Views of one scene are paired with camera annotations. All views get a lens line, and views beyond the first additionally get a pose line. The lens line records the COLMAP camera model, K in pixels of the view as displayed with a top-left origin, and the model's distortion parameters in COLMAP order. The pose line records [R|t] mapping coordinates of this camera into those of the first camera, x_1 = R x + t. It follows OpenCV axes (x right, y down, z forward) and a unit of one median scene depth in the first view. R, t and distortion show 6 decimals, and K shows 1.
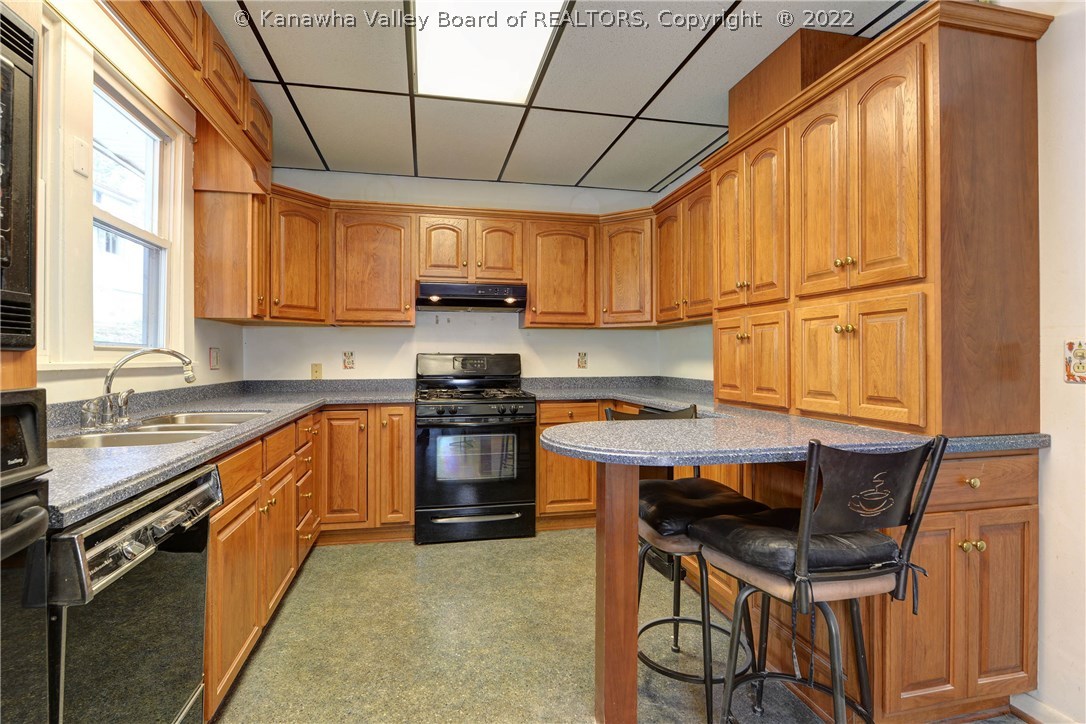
lens RADIAL K [[539.9, 0, 543.0], [0, 539.9, 362.0], [0, 0, 1]] dist [0.001080, 0.000057]
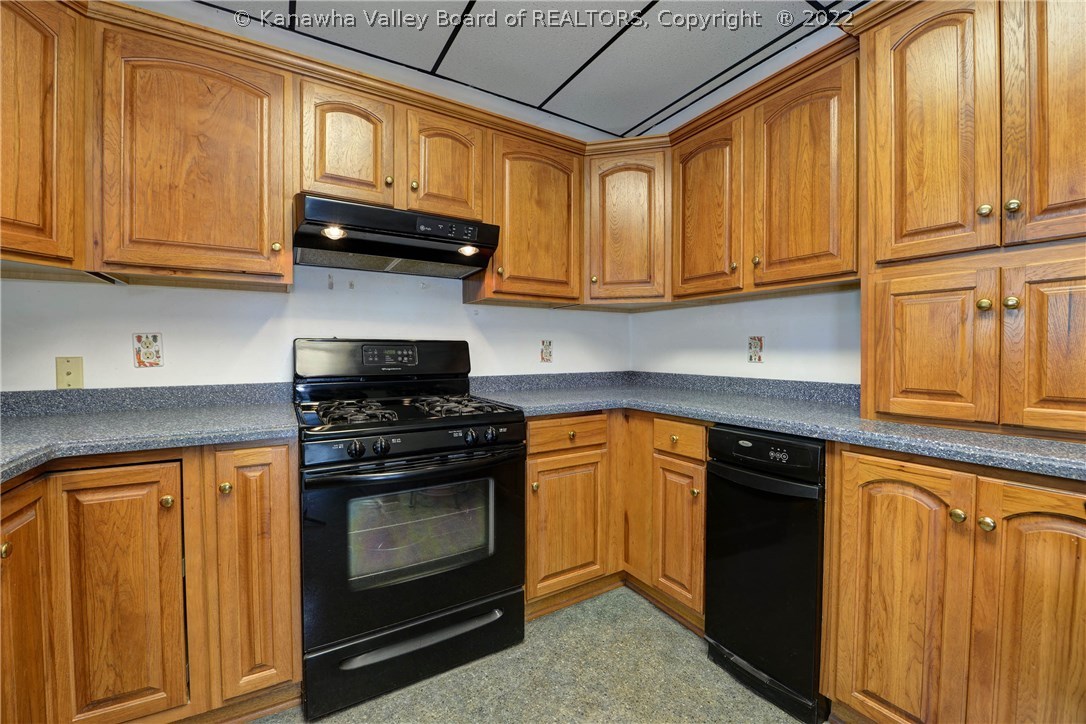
lens RADIAL K [[437.9, 0, 543.0], [0, 437.9, 362.0], [0, 0, 1]] dist [-0.019223, -0.000231]
pose [[0.947129, -0.007194, 0.320772, -0.143542], [0.002277, 0.999874, 0.015702, 0.002652], [-0.320845, -0.014141, 0.947026, 0.522286]]
